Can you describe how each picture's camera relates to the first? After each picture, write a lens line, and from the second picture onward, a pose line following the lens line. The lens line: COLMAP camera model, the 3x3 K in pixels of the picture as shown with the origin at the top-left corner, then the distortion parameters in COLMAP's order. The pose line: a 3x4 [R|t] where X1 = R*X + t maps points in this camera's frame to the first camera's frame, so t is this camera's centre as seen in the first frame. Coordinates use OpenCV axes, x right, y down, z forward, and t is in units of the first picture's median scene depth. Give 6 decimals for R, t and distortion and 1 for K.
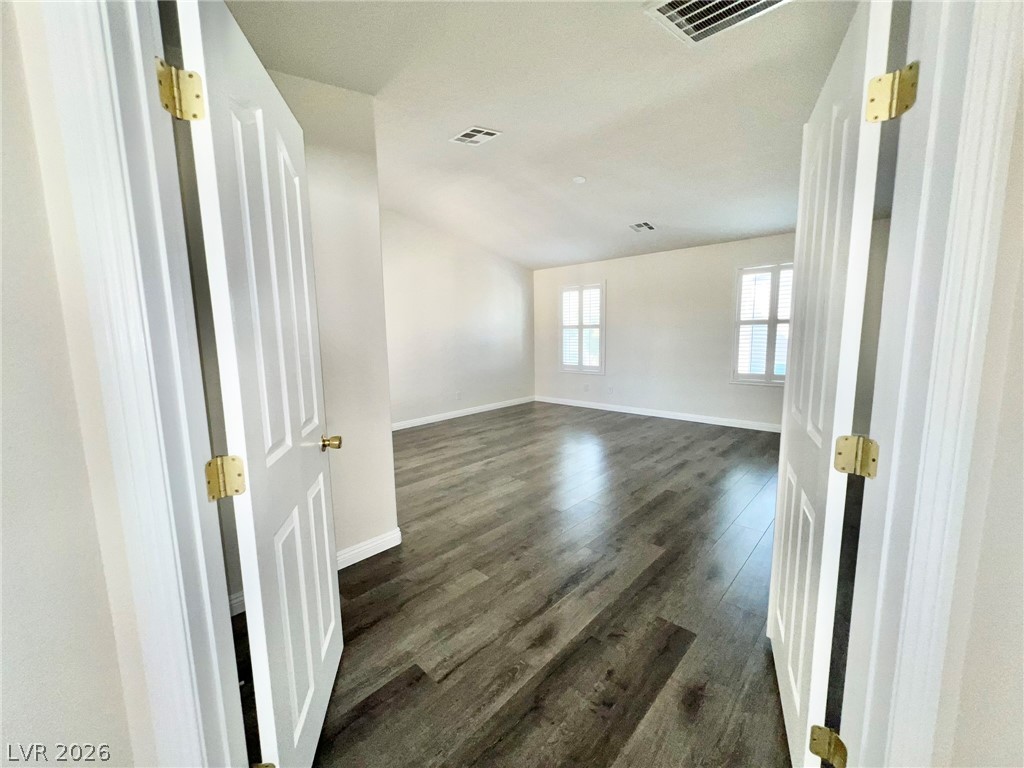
lens RADIAL K [[409.8, 0, 512.6], [0, 409.8, 385.7], [0, 0, 1]] dist [-0.002090, 0.000497]
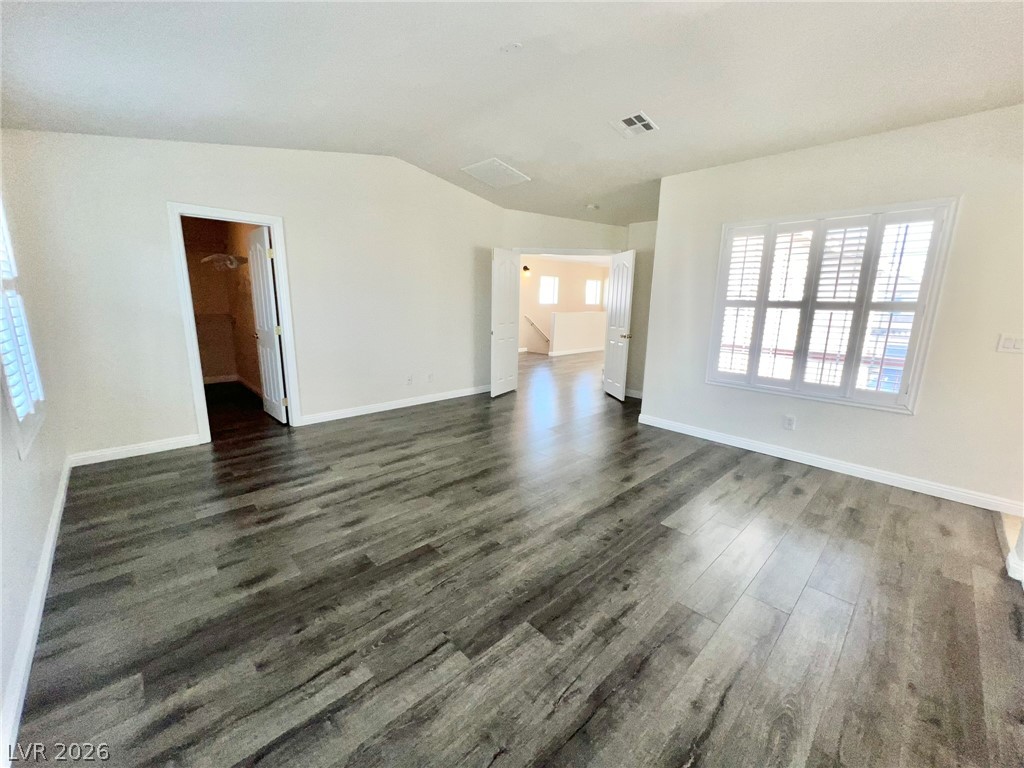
lens RADIAL K [[409.8, 0, 512.6], [0, 409.8, 385.7], [0, 0, 1]] dist [-0.002090, 0.000497]
pose [[-0.998579, -0.011800, 0.051971, 0.096386], [0.005841, 0.945074, 0.326805, -0.184000], [-0.052973, 0.326645, -0.943662, 1.334096]]
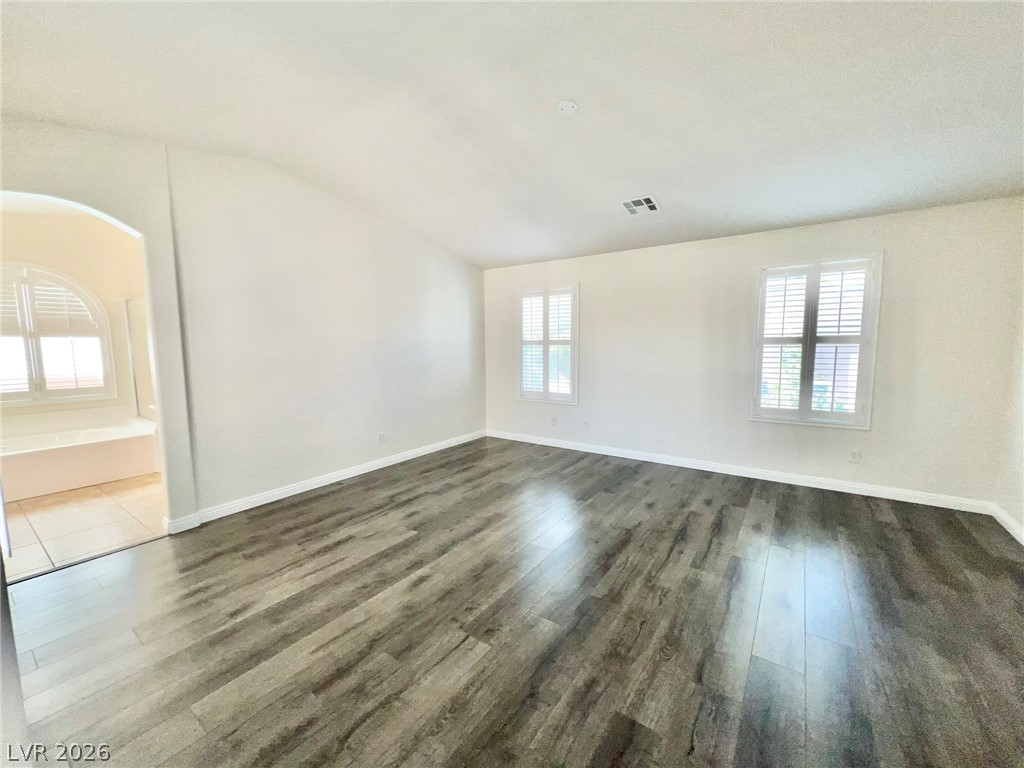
lens RADIAL K [[409.8, 0, 512.6], [0, 409.8, 385.7], [0, 0, 1]] dist [-0.002090, 0.000497]
pose [[0.990701, -0.004765, 0.135974, -0.003001], [0.008482, 0.999606, -0.026767, -0.055416], [-0.135793, 0.027672, 0.990351, 0.322253]]
